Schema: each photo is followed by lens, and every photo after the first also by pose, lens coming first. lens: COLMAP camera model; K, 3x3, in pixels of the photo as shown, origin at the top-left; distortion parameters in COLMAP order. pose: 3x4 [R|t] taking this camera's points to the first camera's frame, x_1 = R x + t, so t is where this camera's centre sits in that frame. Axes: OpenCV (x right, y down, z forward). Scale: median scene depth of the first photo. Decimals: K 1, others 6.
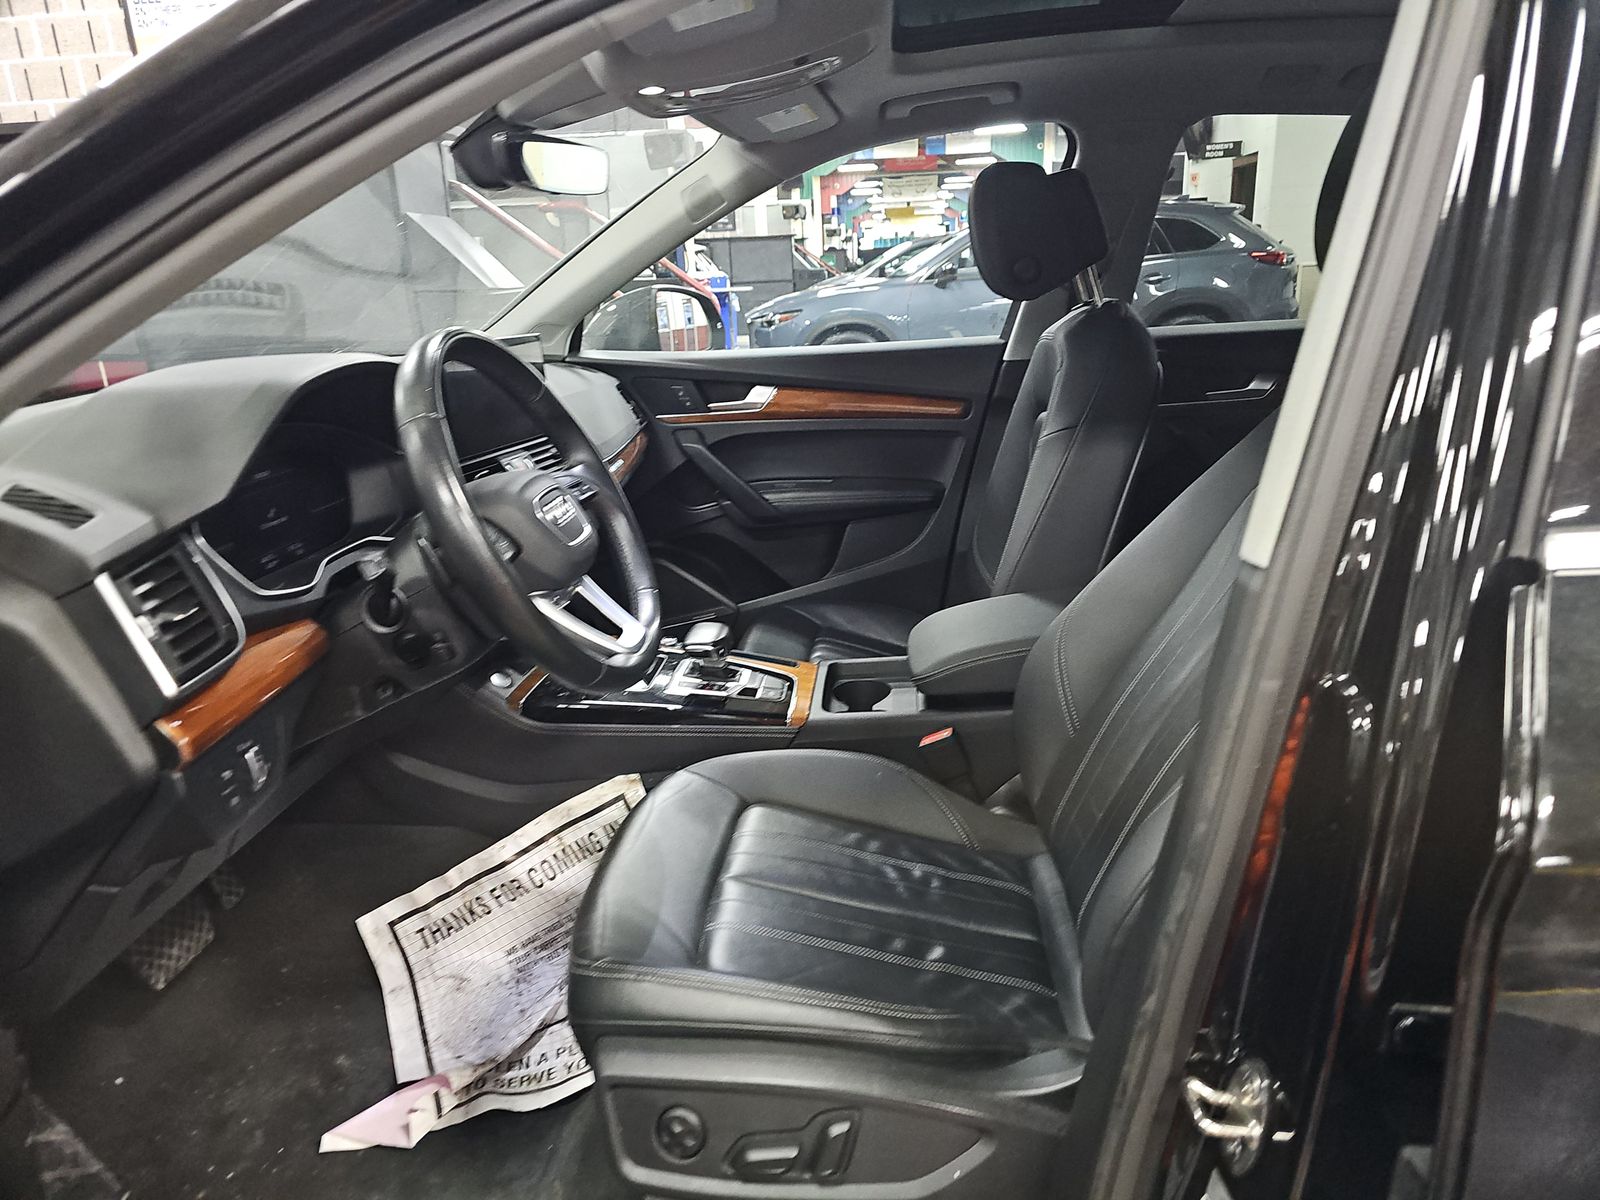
lens RADIAL K [[1004.6, 0, 800.0], [0, 1004.6, 600.0], [0, 0, 1]] dist [0.050816, -0.064973]
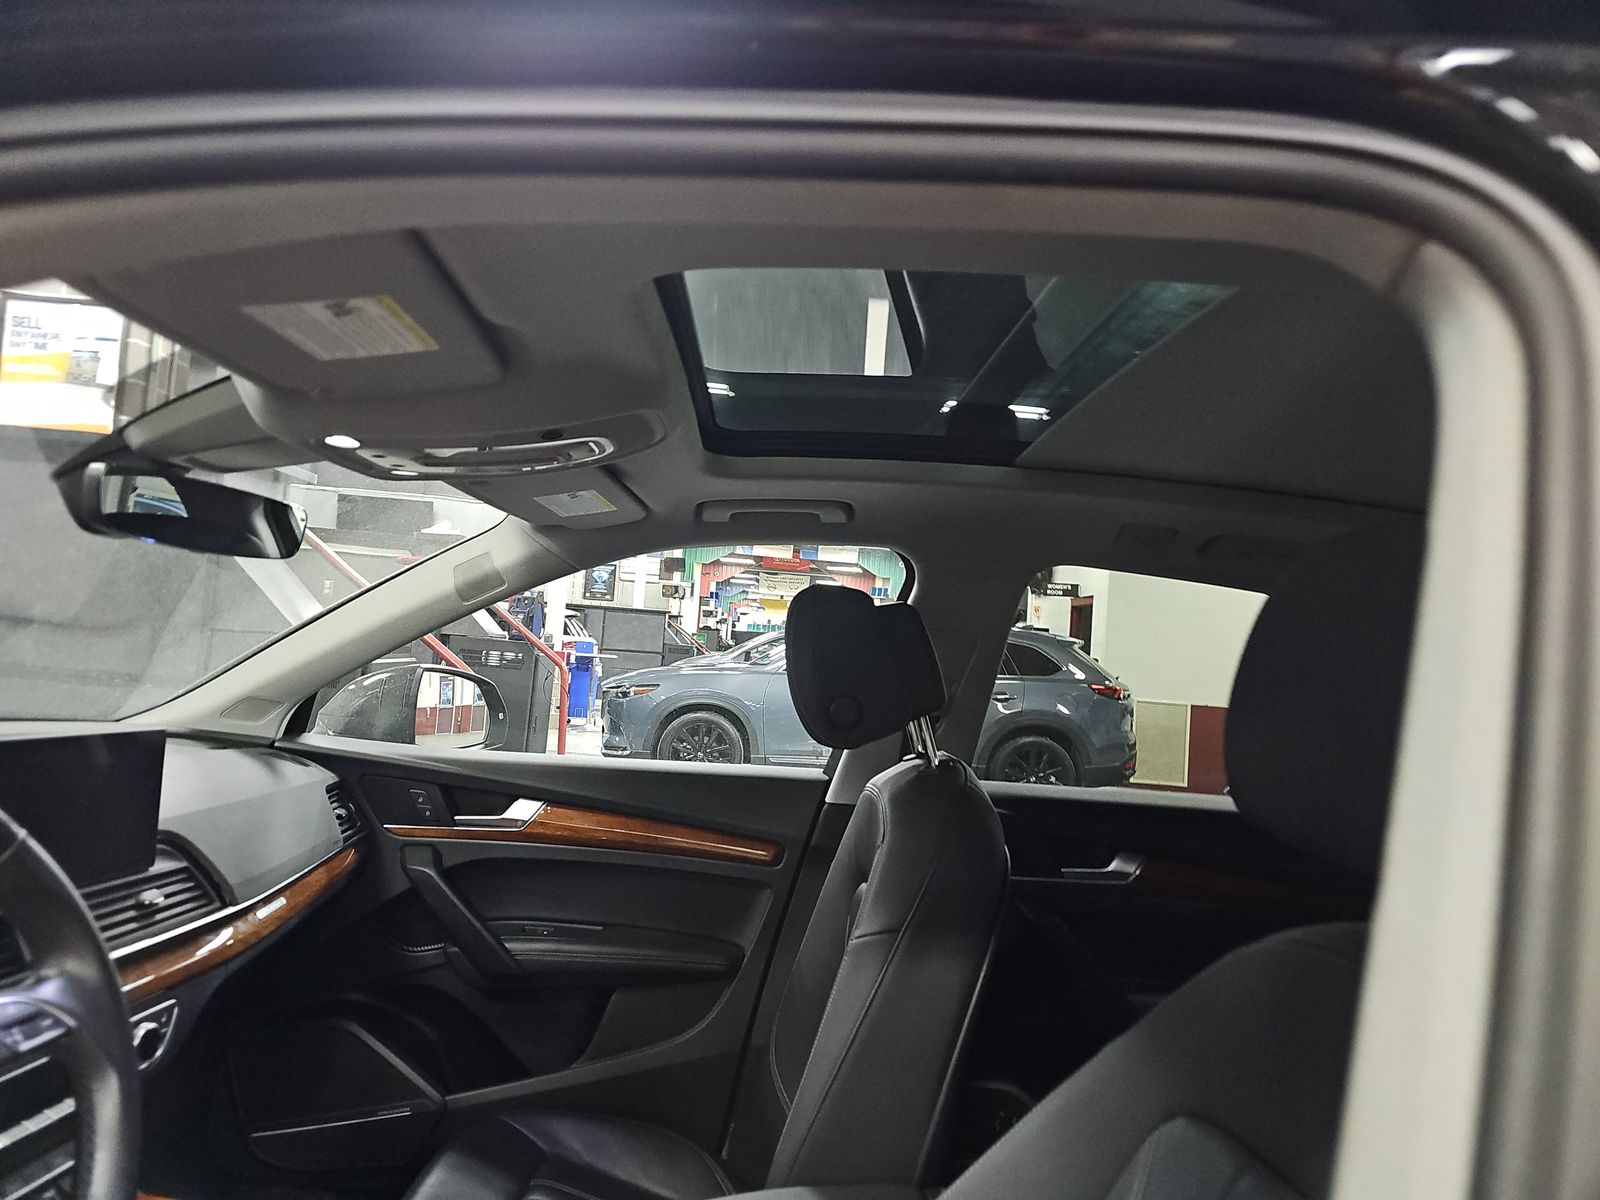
lens RADIAL K [[1004.6, 0, 800.0], [0, 1004.6, 600.0], [0, 0, 1]] dist [0.050816, -0.064973]
pose [[0.985752, 0.122782, 0.114966, 0.061146], [-0.073690, 0.929647, -0.361007, -0.084709], [-0.151203, 0.347392, 0.925449, 0.169766]]
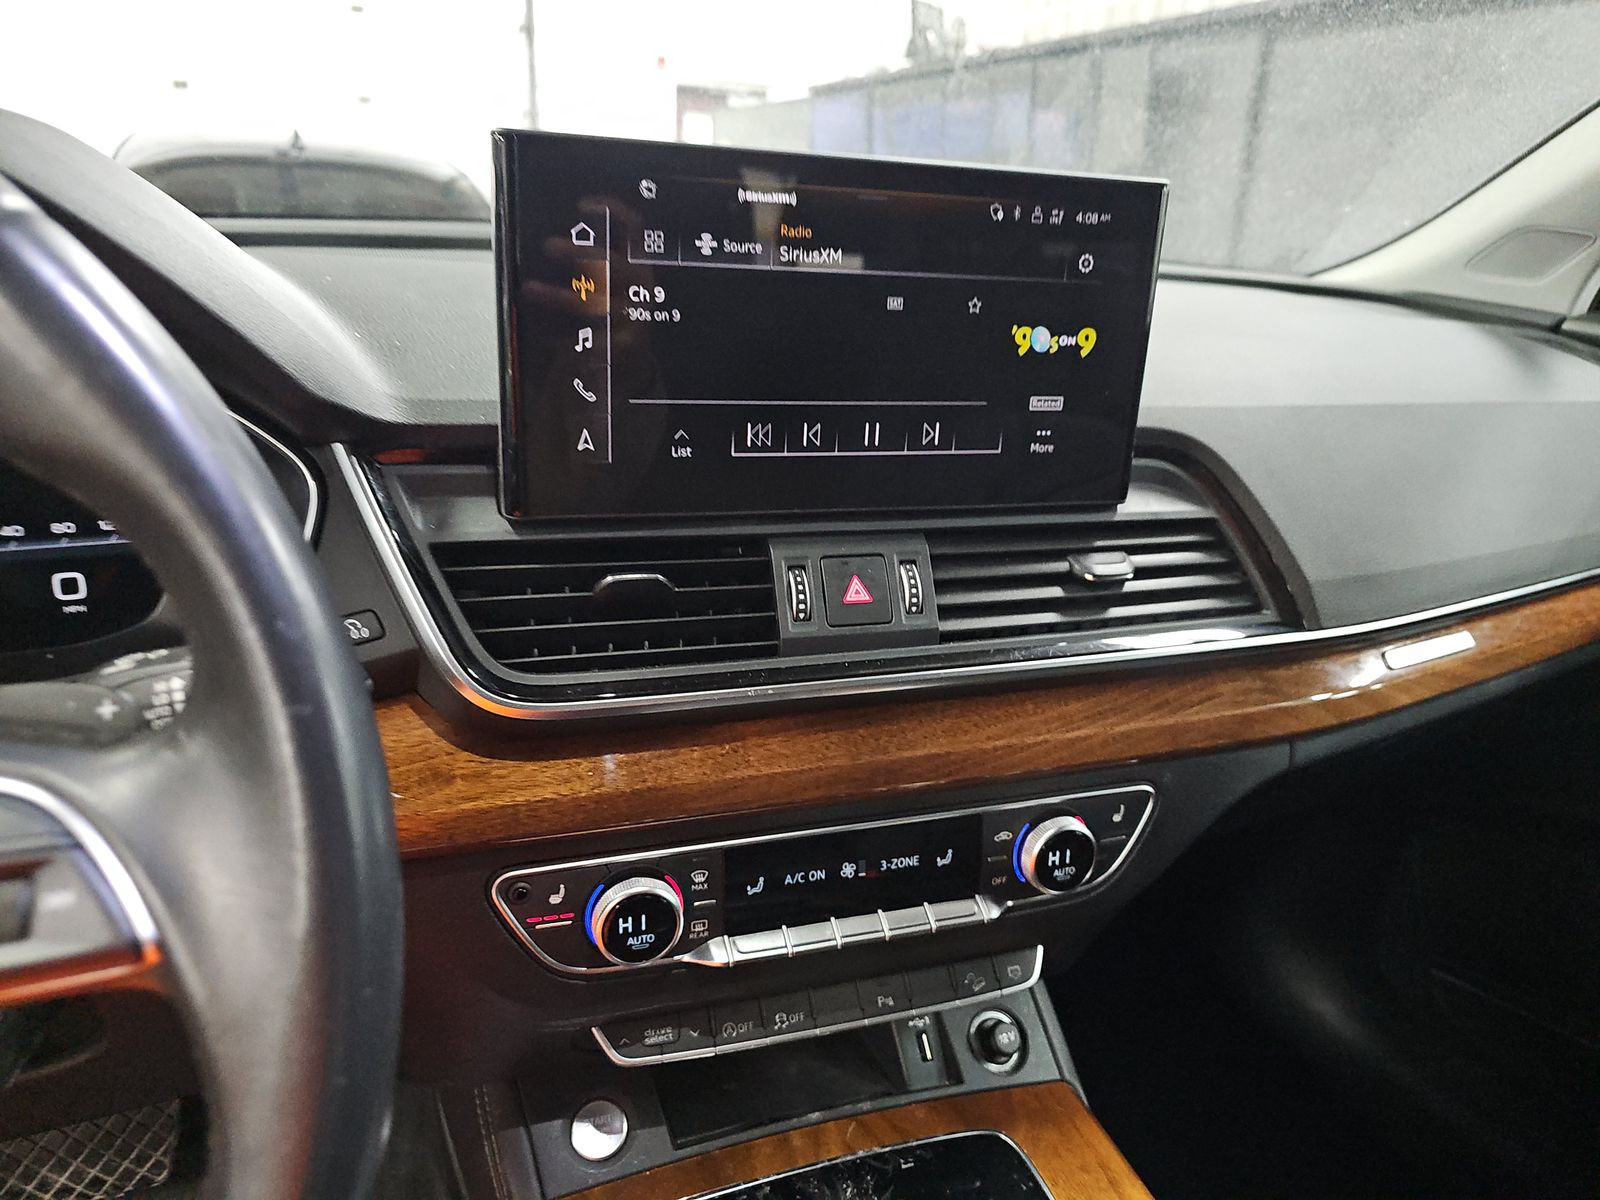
lens RADIAL K [[1004.6, 0, 800.0], [0, 1004.6, 600.0], [0, 0, 1]] dist [0.050816, -0.064973]
pose [[0.480011, 0.343123, -0.807376, -0.024259], [-0.314266, 0.926512, 0.206913, -0.123565], [0.819040, 0.154410, 0.552568, 0.546531]]
